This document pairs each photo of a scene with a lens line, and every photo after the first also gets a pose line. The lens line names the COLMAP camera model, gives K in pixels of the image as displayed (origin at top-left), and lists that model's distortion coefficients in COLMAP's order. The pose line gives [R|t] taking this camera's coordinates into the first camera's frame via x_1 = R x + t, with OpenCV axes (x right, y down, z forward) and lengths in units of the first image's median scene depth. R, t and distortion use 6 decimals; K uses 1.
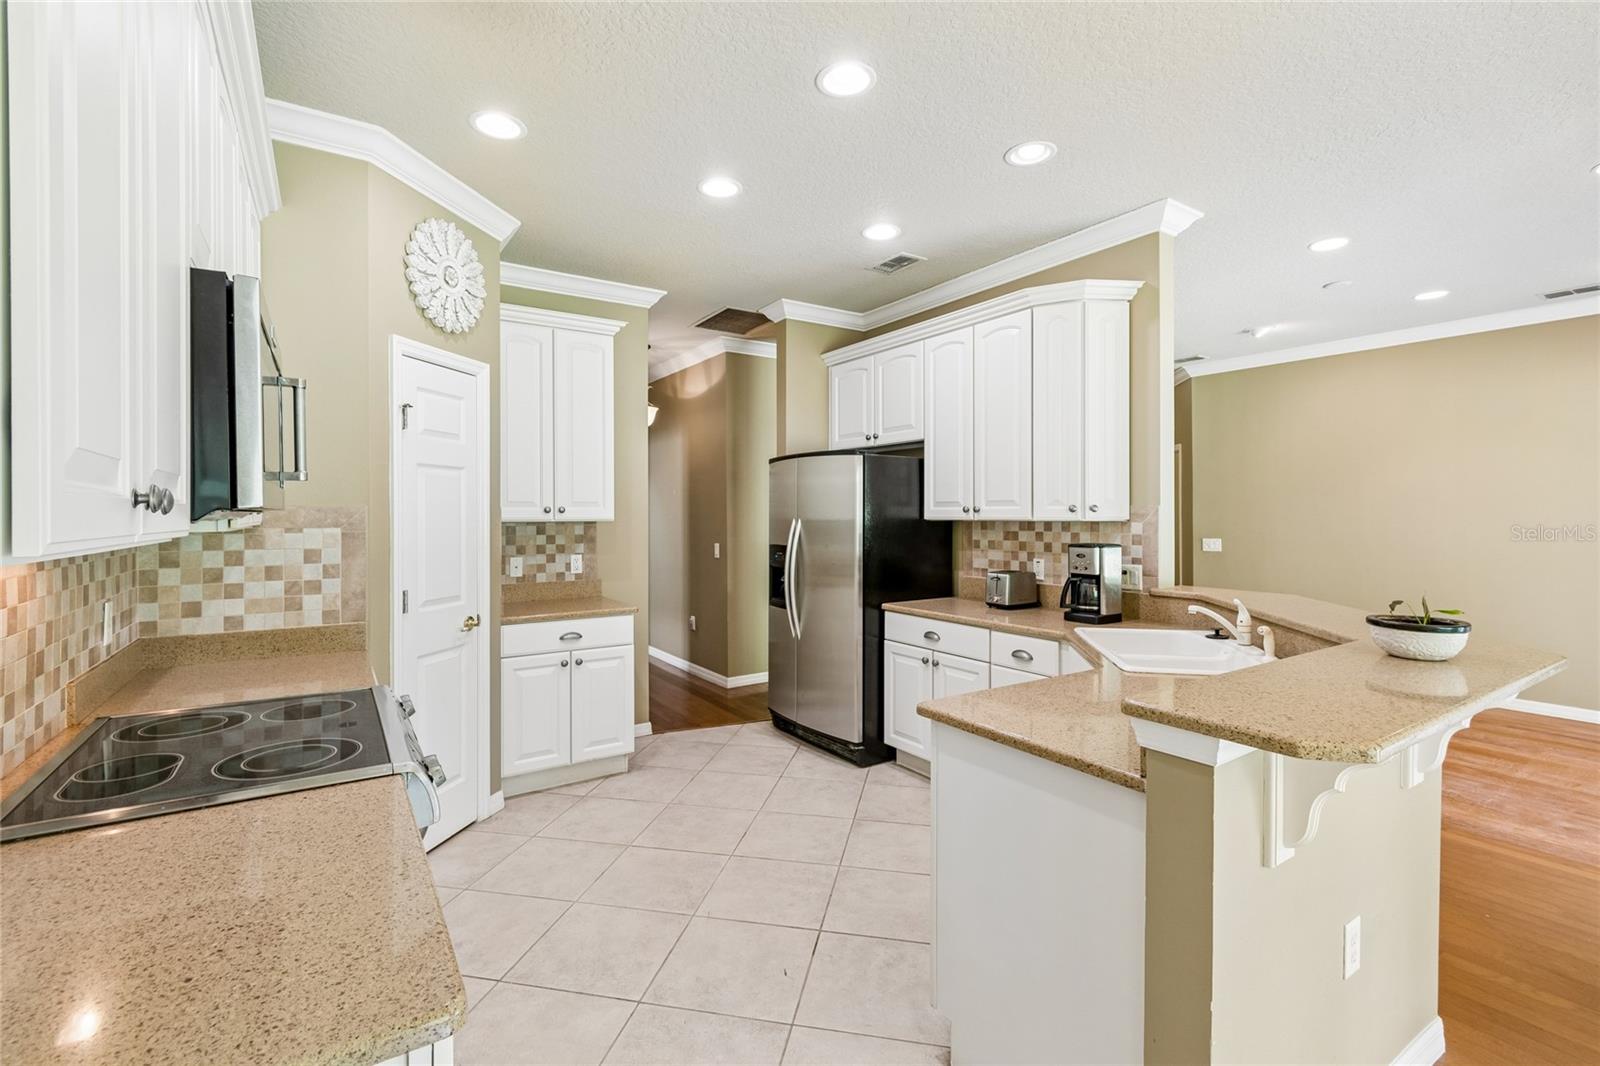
lens RADIAL K [[720.8, 0, 805.1], [0, 720.8, 513.9], [0, 0, 1]] dist [0.006382, -0.003384]
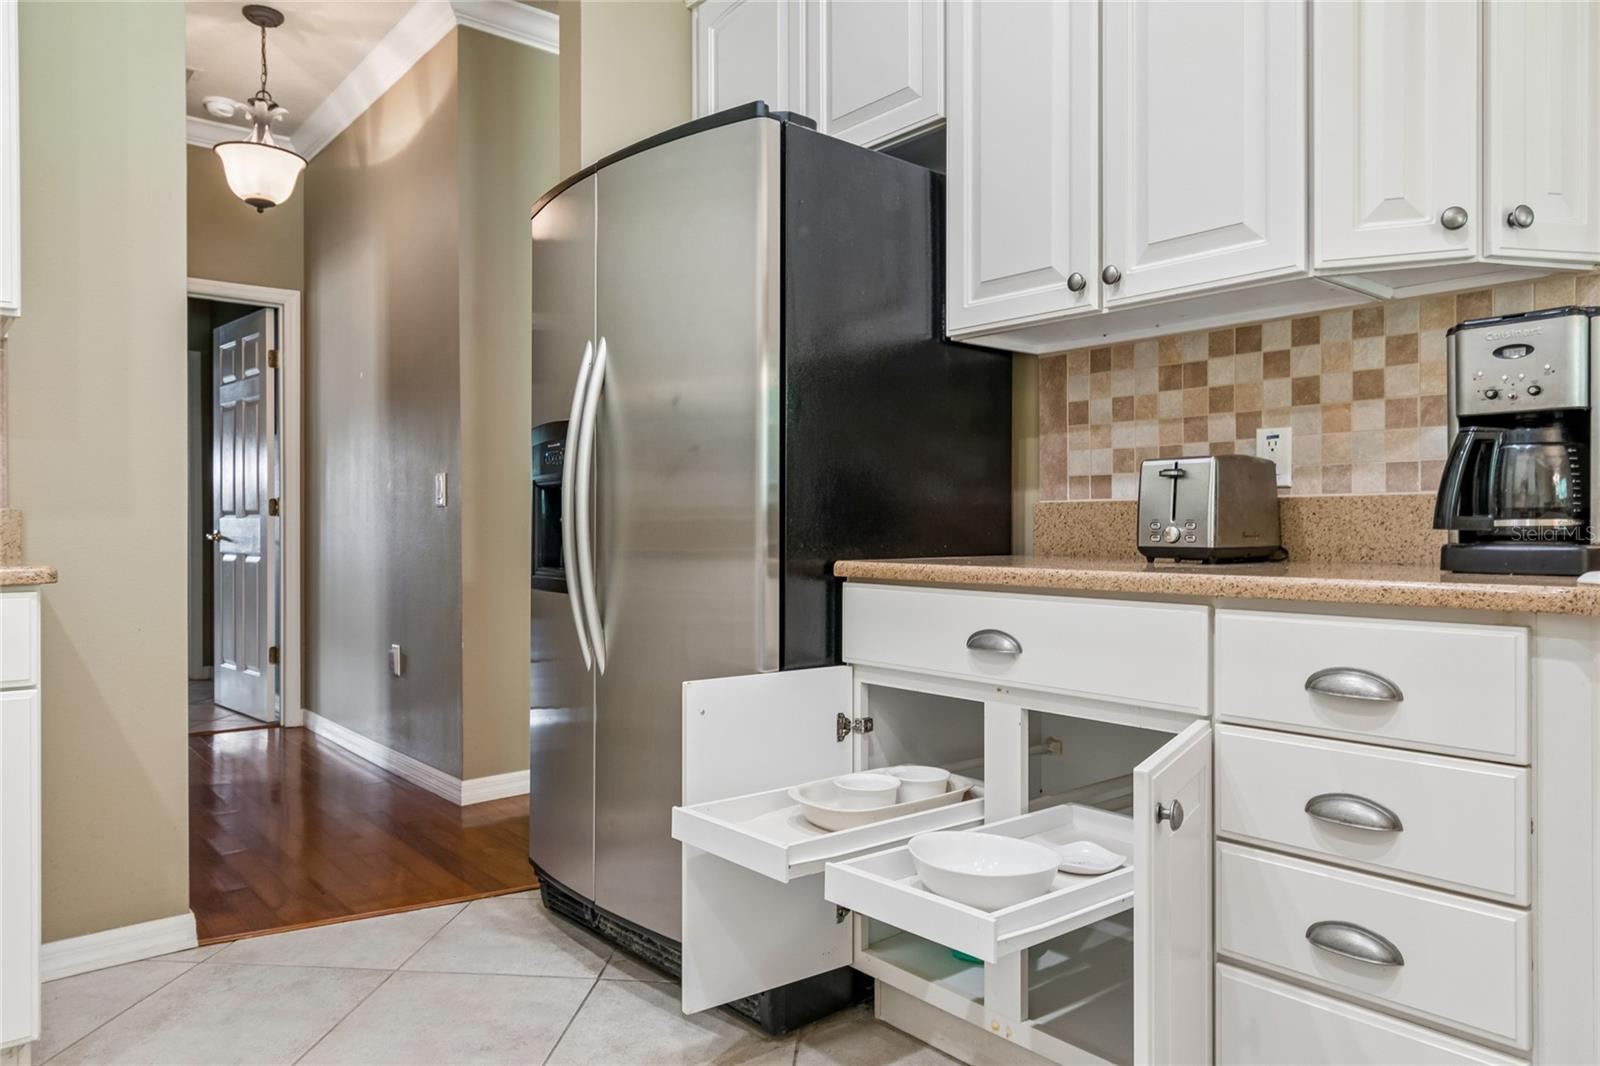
lens RADIAL K [[1060.9, 0, 806.0], [0, 1060.9, 527.5], [0, 0, 1]] dist [-0.001853, -0.005824]
pose [[0.993173, -0.000094, 0.116651, 0.034770], [0.000073, 1.000000, 0.000189, 0.112916], [-0.116651, -0.000179, 0.993173, 0.515959]]
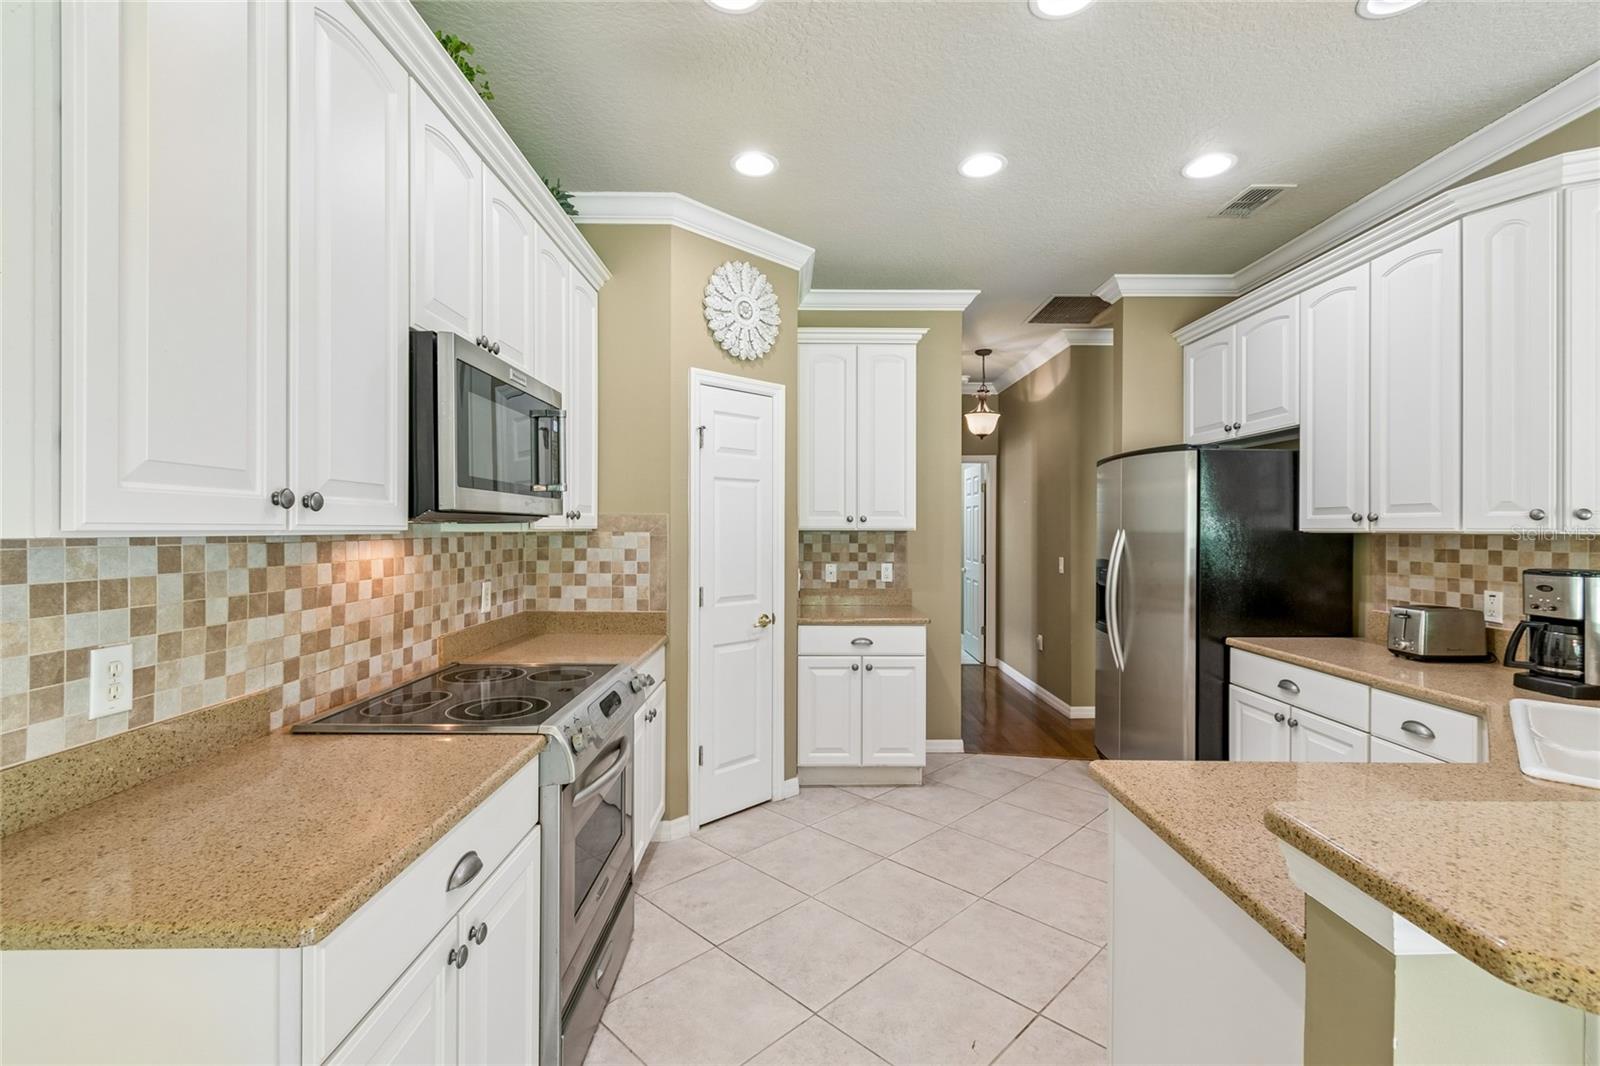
lens RADIAL K [[720.8, 0, 798.9], [0, 720.8, 526.2], [0, 0, 1]] dist [0.006382, -0.003384]
pose [[0.834225, 0.004050, -0.551410, 0.158173], [-0.005395, 0.999985, -0.000817, 0.006294], [0.551398, 0.003657, 0.834234, 0.088133]]
